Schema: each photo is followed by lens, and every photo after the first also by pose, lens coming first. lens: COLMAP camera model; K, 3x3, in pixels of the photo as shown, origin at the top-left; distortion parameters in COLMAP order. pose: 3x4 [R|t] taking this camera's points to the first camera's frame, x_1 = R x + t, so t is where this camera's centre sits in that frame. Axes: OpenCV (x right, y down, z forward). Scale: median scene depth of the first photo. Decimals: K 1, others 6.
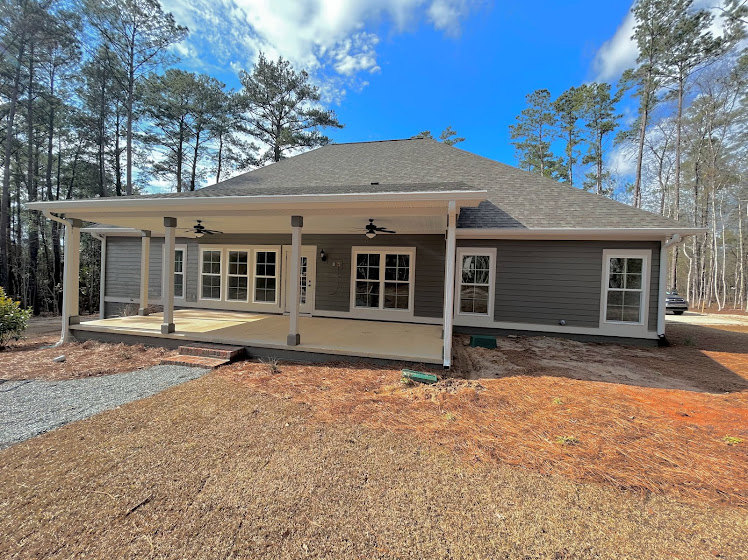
lens RADIAL K [[299.1, 0, 372.8], [0, 299.1, 278.7], [0, 0, 1]] dist [-0.001213, 0.000073]
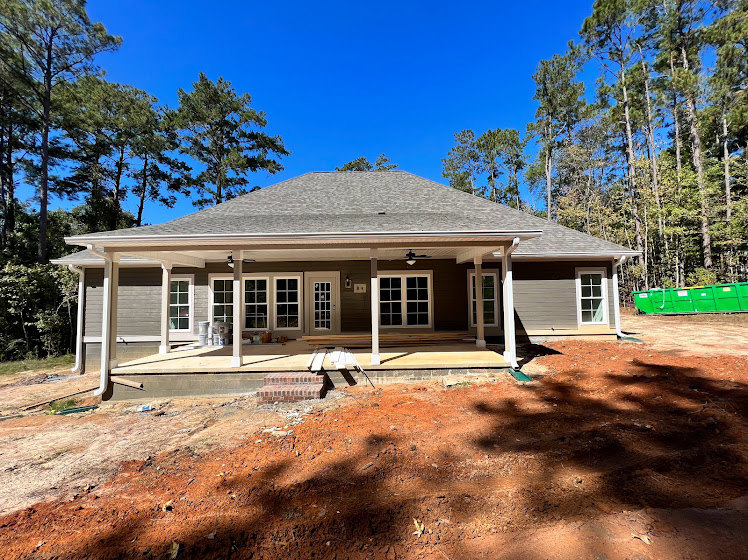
lens RADIAL K [[299.1, 0, 372.8], [0, 299.1, 278.7], [0, 0, 1]] dist [-0.001213, 0.000073]
pose [[0.973337, -0.037938, 0.226222, -0.299223], [0.052603, 0.996862, -0.059153, -0.014822], [-0.223268, 0.069476, 0.972278, -0.060605]]
